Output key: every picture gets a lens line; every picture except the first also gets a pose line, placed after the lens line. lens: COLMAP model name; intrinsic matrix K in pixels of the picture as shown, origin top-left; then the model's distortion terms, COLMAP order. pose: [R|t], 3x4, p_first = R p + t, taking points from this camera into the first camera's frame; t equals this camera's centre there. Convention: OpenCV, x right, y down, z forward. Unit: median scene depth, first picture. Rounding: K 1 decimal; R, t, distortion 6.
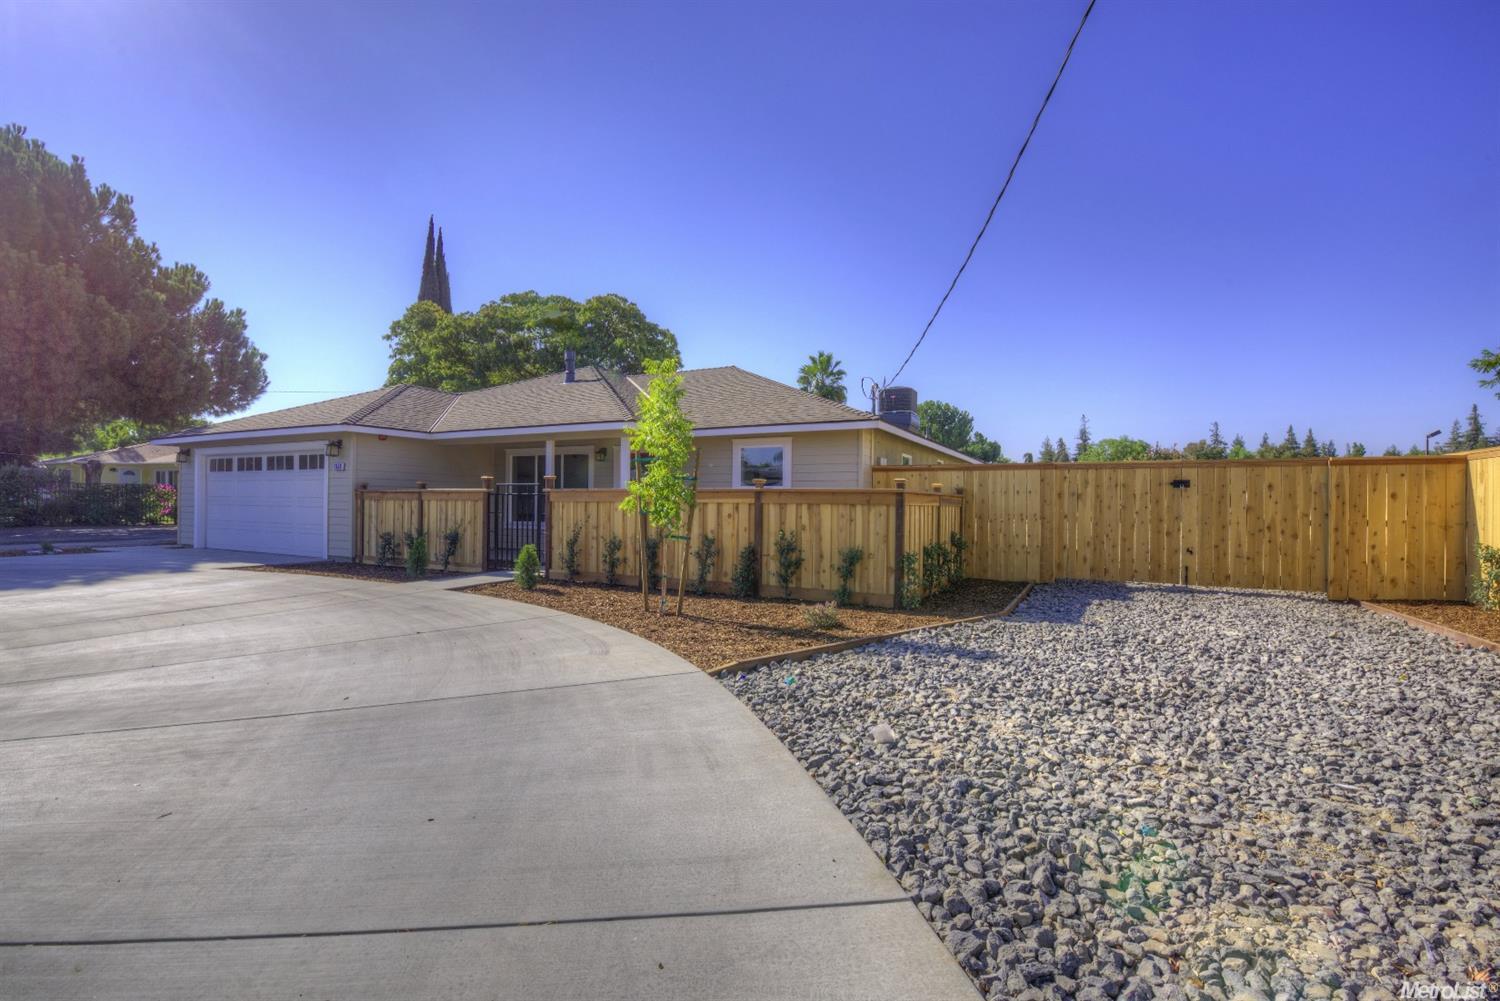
lens RADIAL K [[651.7, 0, 748.3], [0, 651.7, 506.2], [0, 0, 1]] dist [0.018244, -0.015970]
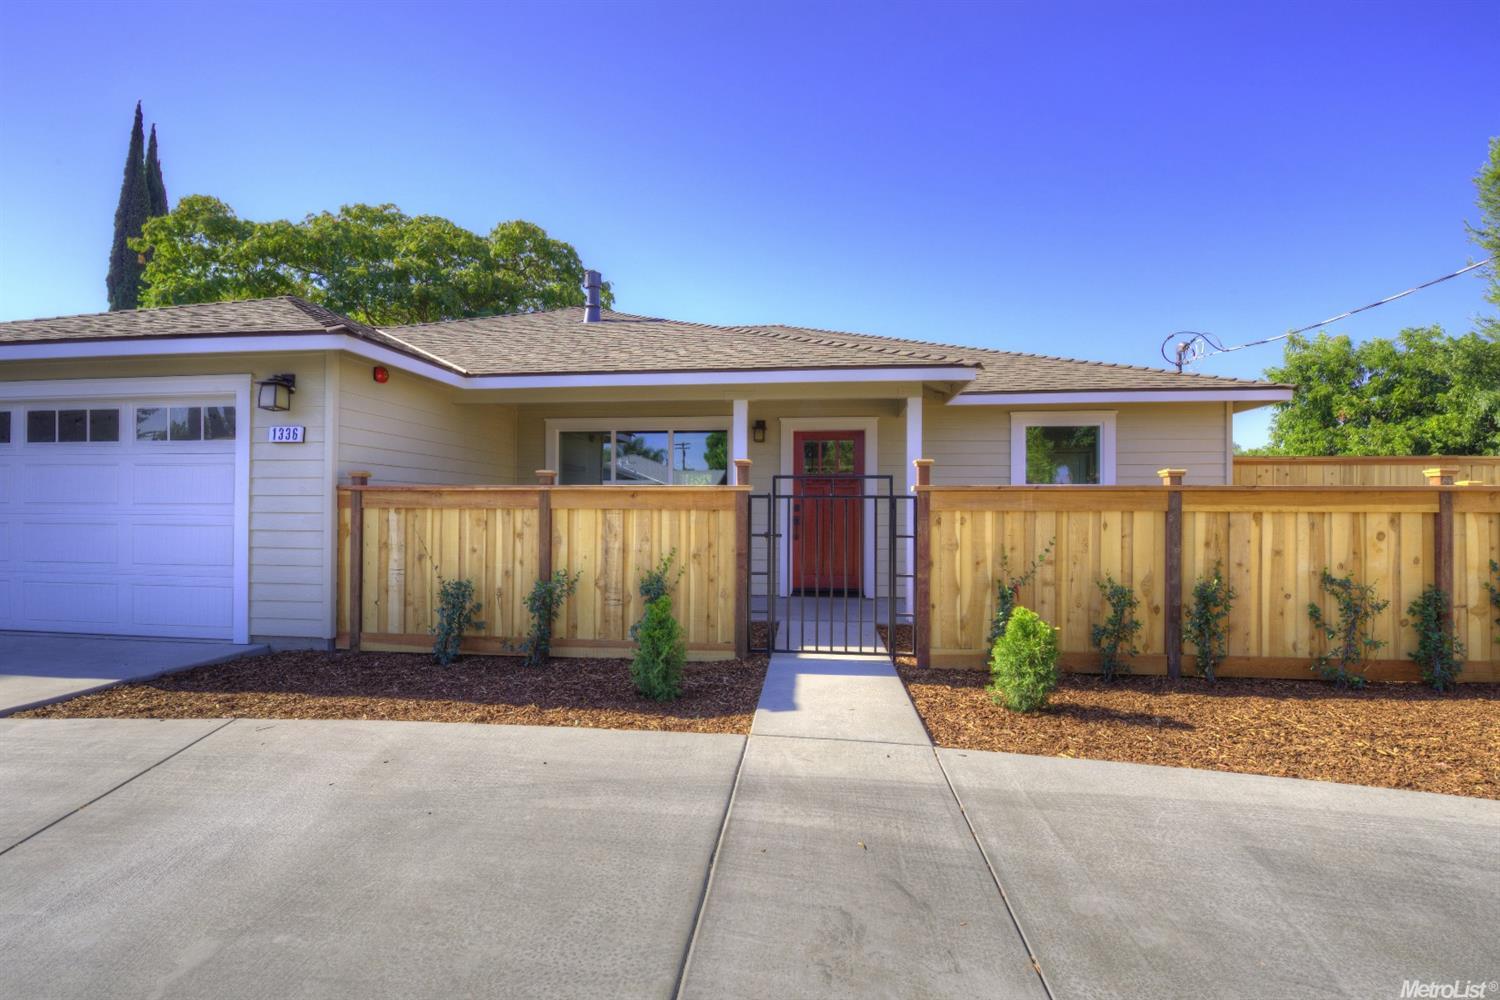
lens RADIAL K [[651.7, 0, 748.3], [0, 651.7, 505.7], [0, 0, 1]] dist [0.018244, -0.015970]
pose [[0.934887, -0.004057, 0.354924, -0.499707], [0.006848, 0.999955, -0.006609, -0.007439], [-0.354881, 0.008609, 0.934872, 0.481456]]
